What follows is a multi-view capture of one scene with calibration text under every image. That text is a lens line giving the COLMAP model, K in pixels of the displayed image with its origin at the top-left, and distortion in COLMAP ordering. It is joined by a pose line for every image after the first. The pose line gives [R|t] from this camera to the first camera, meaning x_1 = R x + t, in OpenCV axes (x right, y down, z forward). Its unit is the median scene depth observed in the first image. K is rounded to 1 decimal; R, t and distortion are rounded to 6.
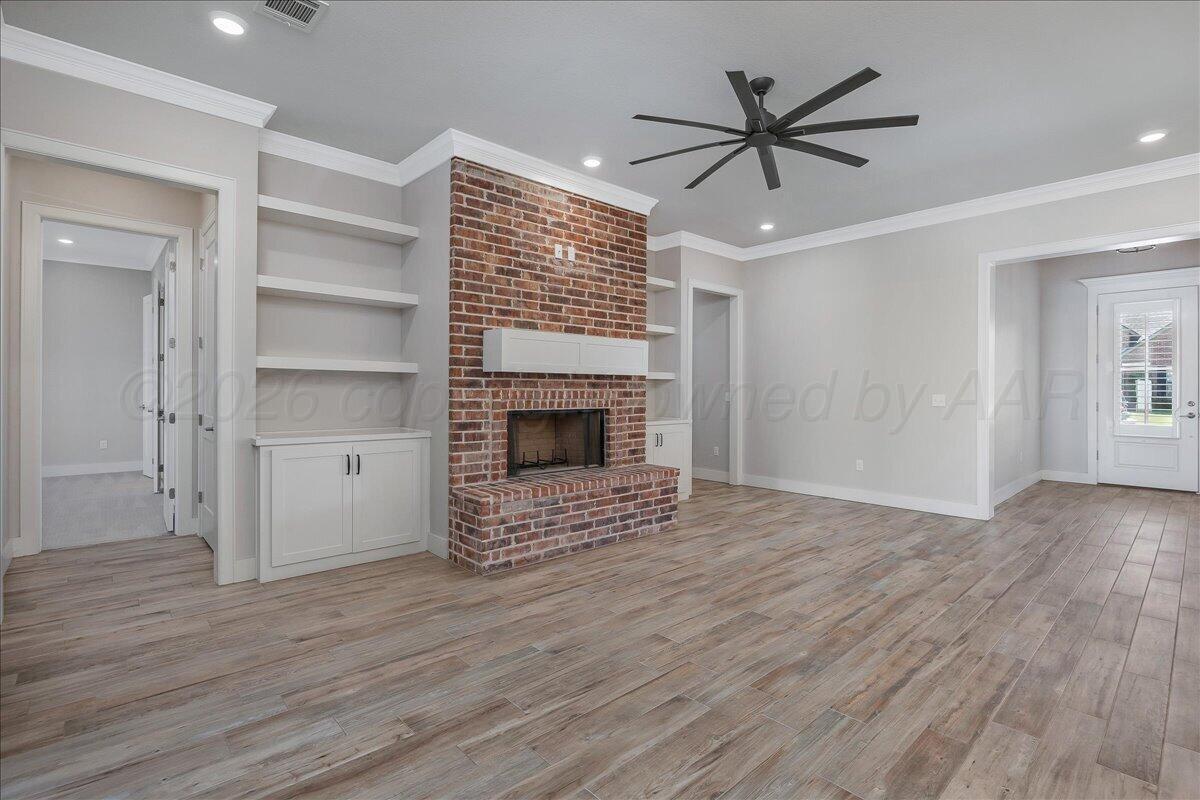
lens RADIAL K [[567.5, 0, 606.6], [0, 567.5, 388.1], [0, 0, 1]] dist [-0.010158, 0.001544]
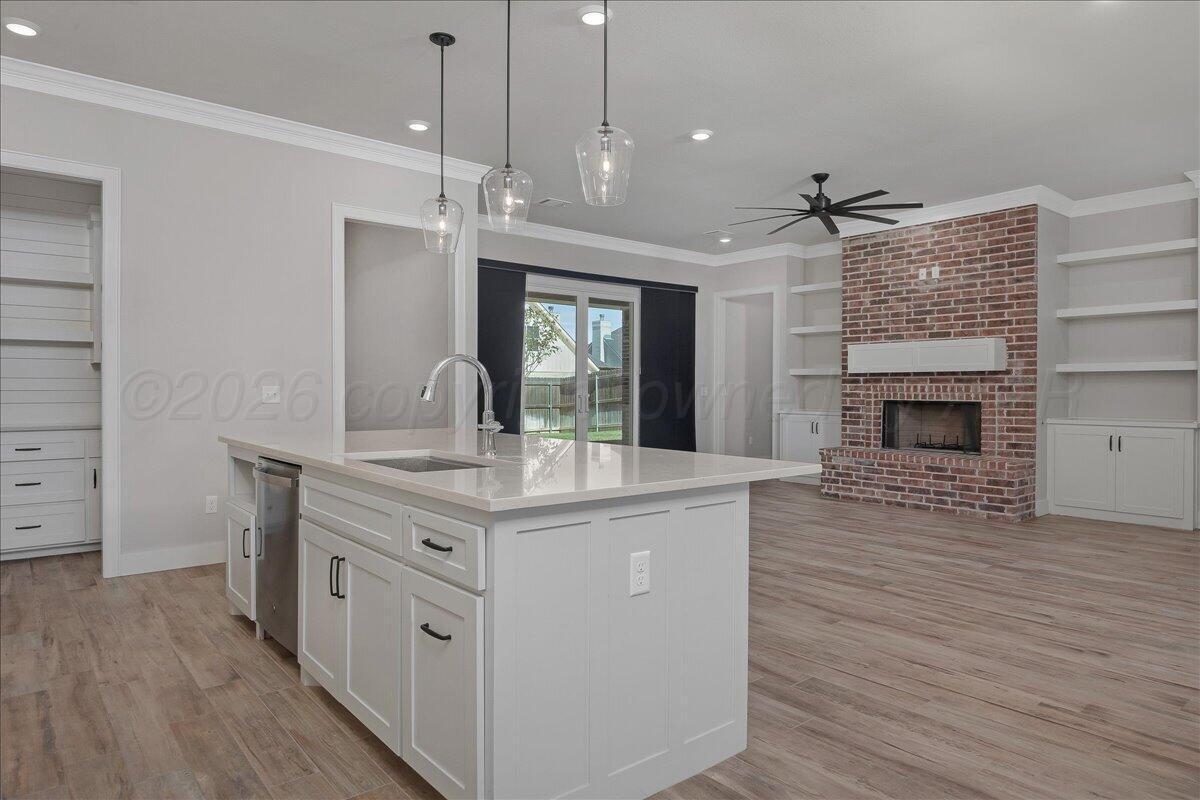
lens RADIAL K [[726.9, 0, 604.8], [0, 726.9, 393.9], [0, 0, 1]] dist [-0.007429, -0.002934]
pose [[-0.058856, 0.002763, -0.998263, 1.678540], [0.000794, 0.999996, 0.002721, 0.019454], [0.998266, -0.000632, -0.058858, 0.424945]]
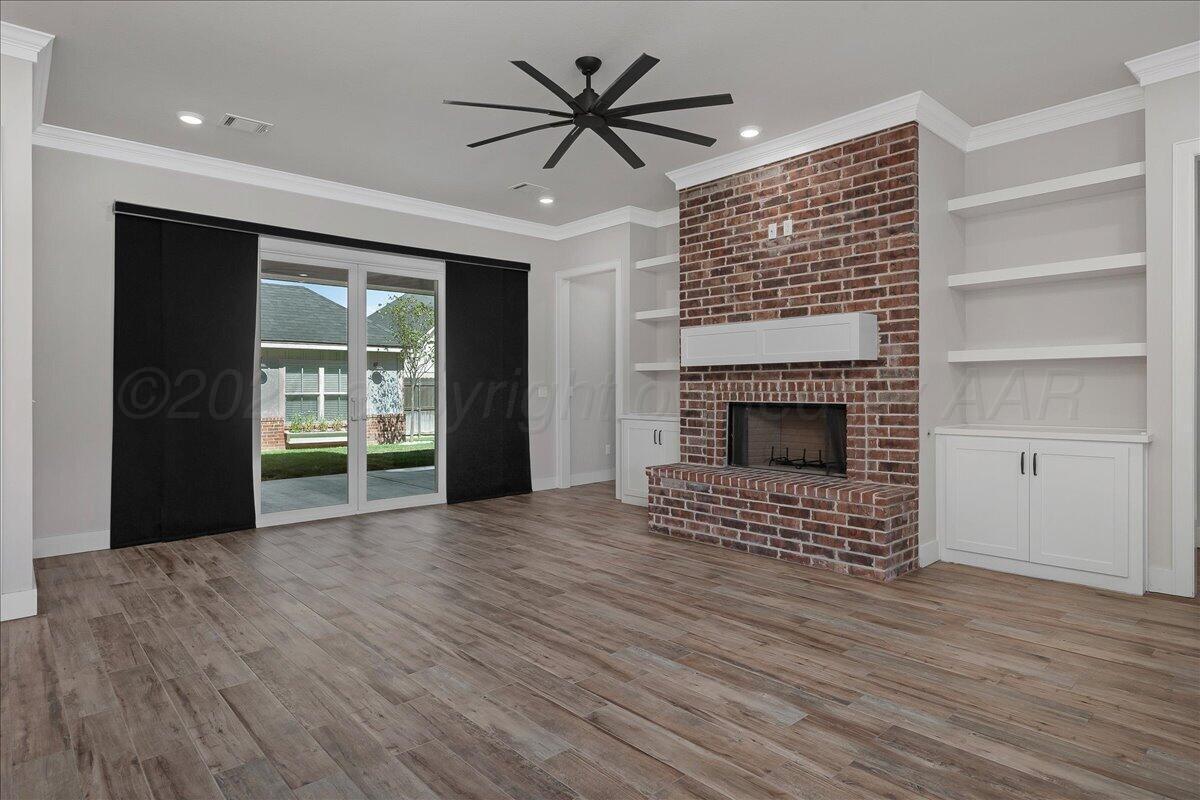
lens RADIAL K [[664.9, 0, 602.2], [0, 664.9, 392.3], [0, 0, 1]] dist [-0.009537, 0.002684]
pose [[-0.015139, 0.001222, -0.999885, 1.078936], [0.007653, 0.999970, 0.001106, 0.019004], [0.999856, -0.007636, -0.015148, 0.795571]]
